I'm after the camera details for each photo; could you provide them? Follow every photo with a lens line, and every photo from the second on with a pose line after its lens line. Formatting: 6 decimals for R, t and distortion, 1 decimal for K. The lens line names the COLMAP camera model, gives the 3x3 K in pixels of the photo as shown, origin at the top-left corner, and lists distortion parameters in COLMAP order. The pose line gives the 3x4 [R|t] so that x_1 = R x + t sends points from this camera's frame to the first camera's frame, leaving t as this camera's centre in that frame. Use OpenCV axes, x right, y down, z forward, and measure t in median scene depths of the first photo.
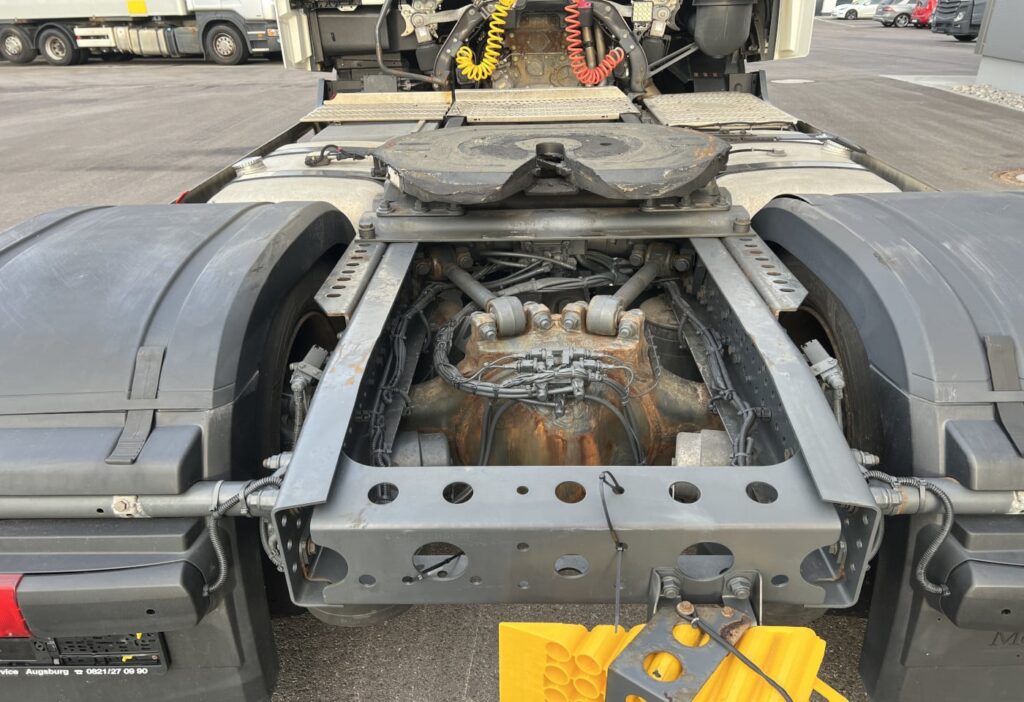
lens RADIAL K [[768.6, 0, 514.6], [0, 768.6, 378.8], [0, 0, 1]] dist [0.056350, -0.062986]
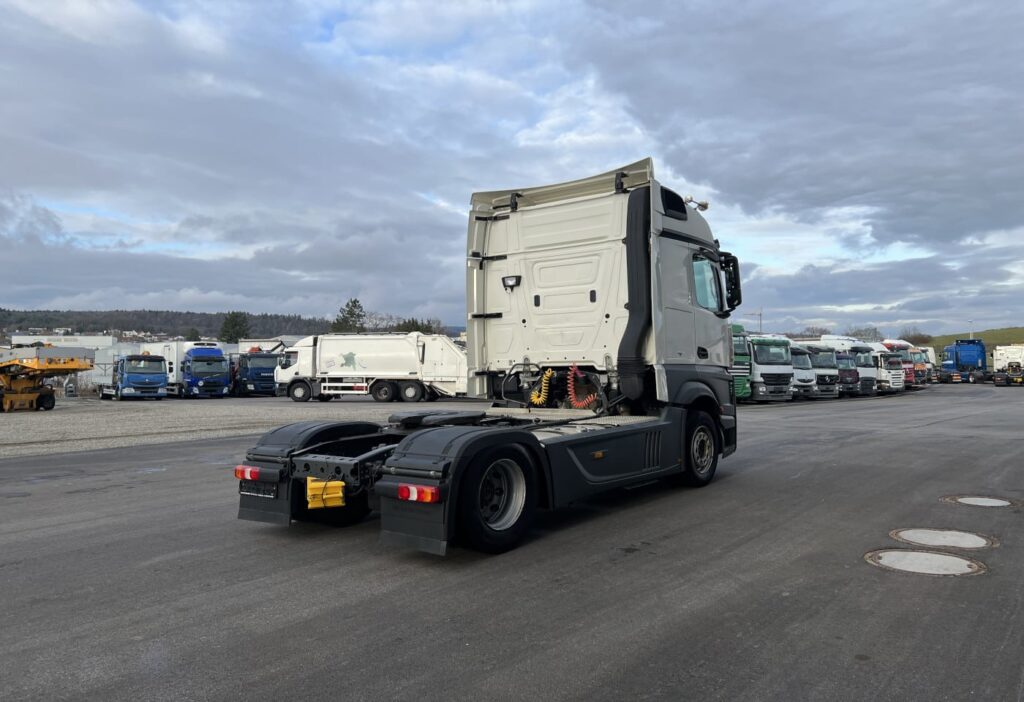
lens RADIAL K [[768.6, 0, 507.2], [0, 768.6, 341.2], [0, 0, 1]] dist [0.056350, -0.062986]
pose [[0.799087, -0.011246, -0.601110, 0.656969], [-0.268524, 0.887883, -0.373575, 0.167963], [0.537917, 0.459932, 0.706476, -0.386181]]
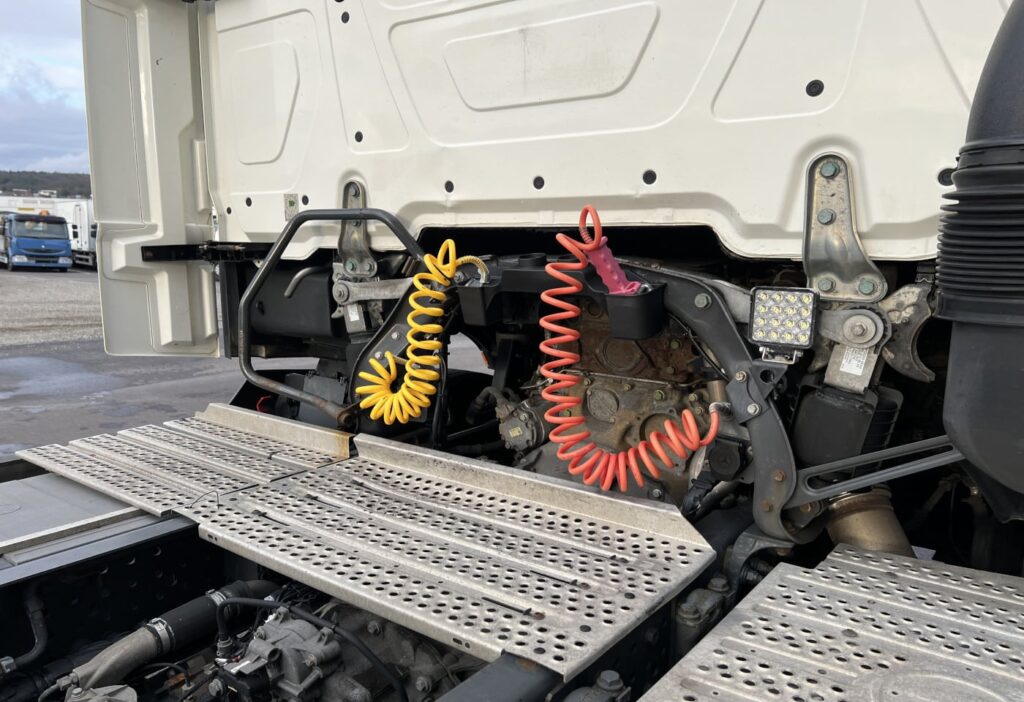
lens RADIAL K [[768.6, 0, 503.2], [0, 768.6, 382.2], [0, 0, 1]] dist [0.056350, -0.062986]
pose [[0.797847, 0.137690, -0.586925, 0.138522], [-0.297734, 0.936548, -0.185020, -0.183338], [0.524208, 0.322365, 0.788217, 0.359235]]
